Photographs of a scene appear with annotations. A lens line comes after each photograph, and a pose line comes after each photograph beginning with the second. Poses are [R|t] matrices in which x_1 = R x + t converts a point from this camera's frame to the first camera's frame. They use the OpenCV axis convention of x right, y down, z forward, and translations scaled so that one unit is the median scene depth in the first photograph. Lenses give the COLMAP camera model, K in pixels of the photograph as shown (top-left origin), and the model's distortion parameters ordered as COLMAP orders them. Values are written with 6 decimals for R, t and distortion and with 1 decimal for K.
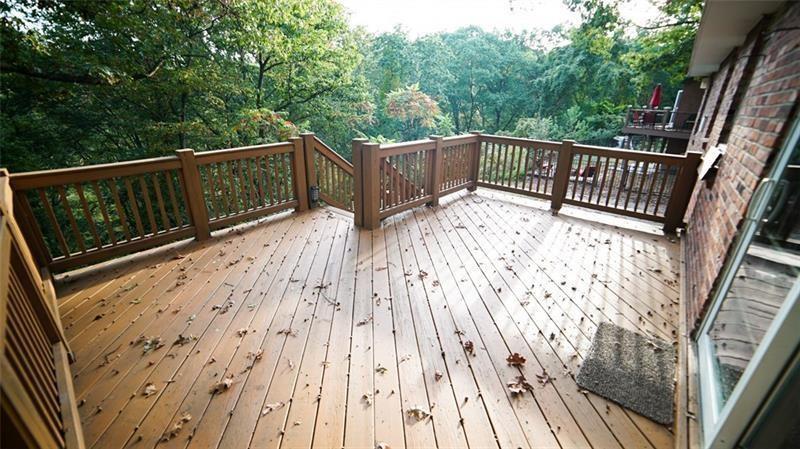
lens RADIAL K [[322.7, 0, 400.0], [0, 322.7, 224.5], [0, 0, 1]] dist [-0.000605, -0.000022]
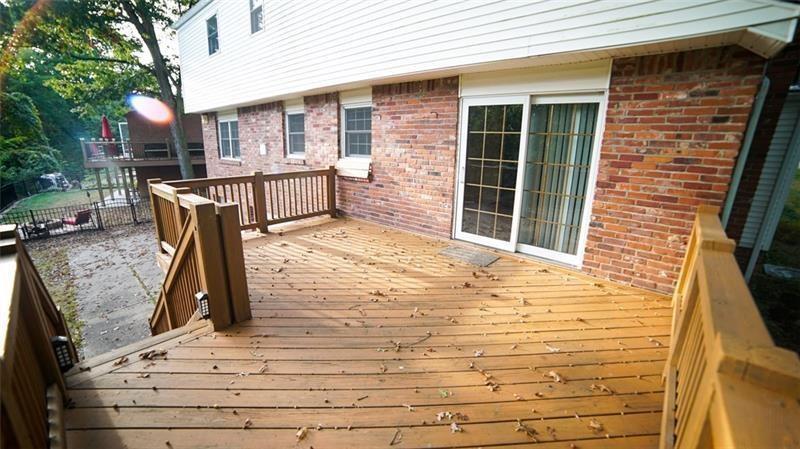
lens RADIAL K [[322.7, 0, 400.0], [0, 322.7, 224.5], [0, 0, 1]] dist [-0.000605, -0.000022]
pose [[0.039469, -0.282011, 0.958599, -0.569302], [0.359836, 0.898993, 0.249660, -0.191687], [-0.932180, 0.335084, 0.136960, 0.441468]]
